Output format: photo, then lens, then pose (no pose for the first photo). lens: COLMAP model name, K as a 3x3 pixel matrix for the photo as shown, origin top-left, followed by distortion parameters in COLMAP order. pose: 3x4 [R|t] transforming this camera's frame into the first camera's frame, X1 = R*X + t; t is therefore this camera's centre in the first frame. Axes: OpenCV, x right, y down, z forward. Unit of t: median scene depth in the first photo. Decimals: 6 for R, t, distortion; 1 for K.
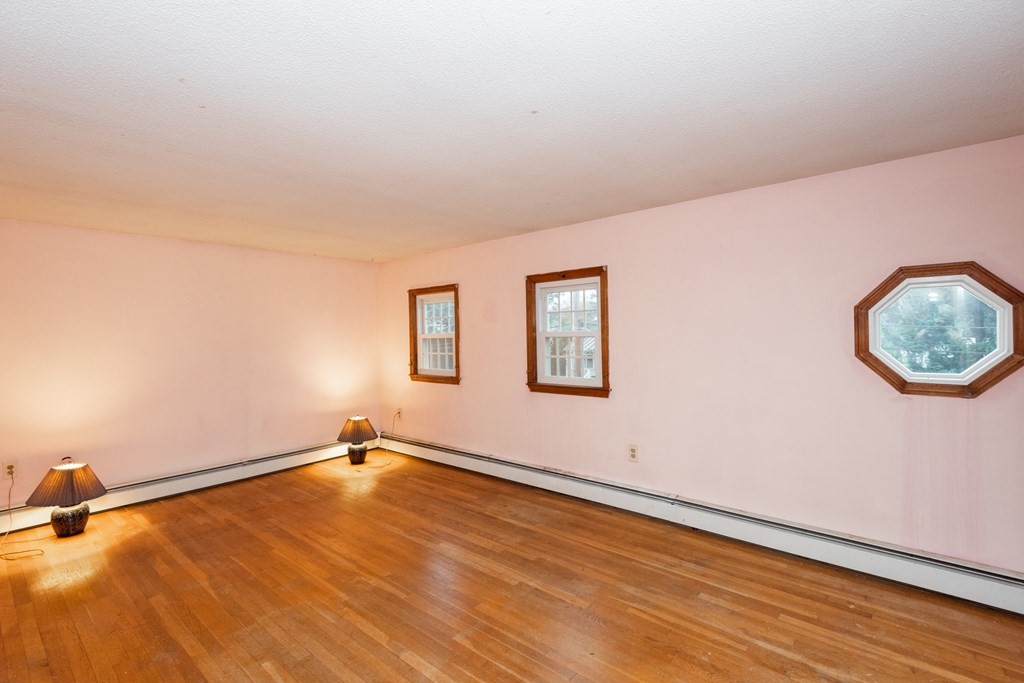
lens RADIAL K [[465.0, 0, 504.3], [0, 465.0, 336.7], [0, 0, 1]] dist [0.009218, -0.001778]
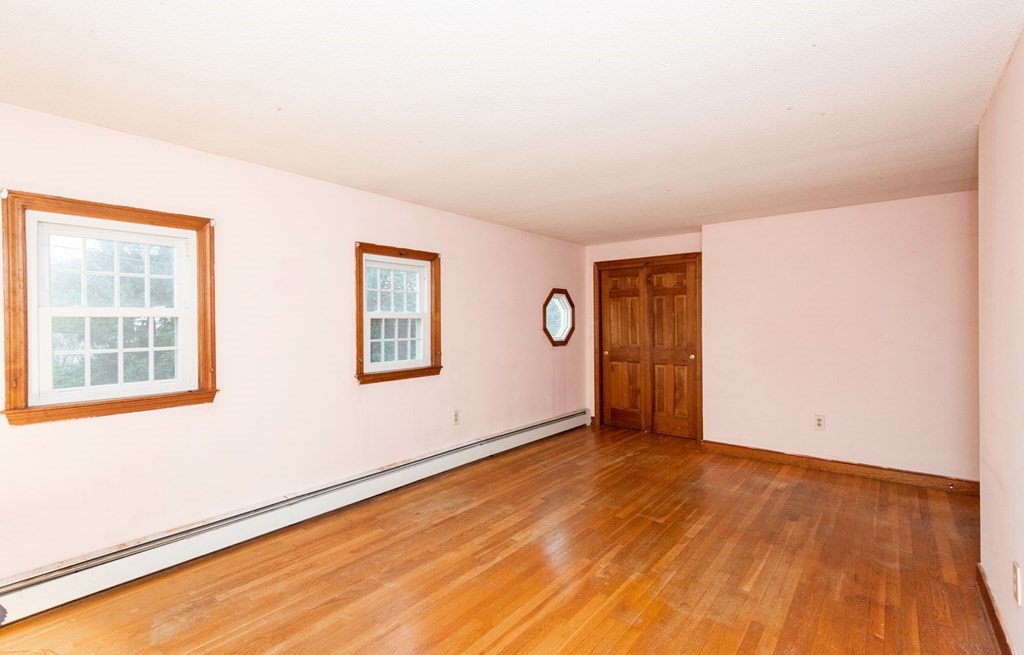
lens RADIAL K [[480.4, 0, 515.0], [0, 480.4, 326.0], [0, 0, 1]] dist [0.038145, -0.001048]
pose [[-0.056436, -0.001399, 0.998405, -0.949993], [0.000371, 0.999999, 0.001422, 0.015939], [-0.998406, 0.000450, -0.056435, 0.915998]]
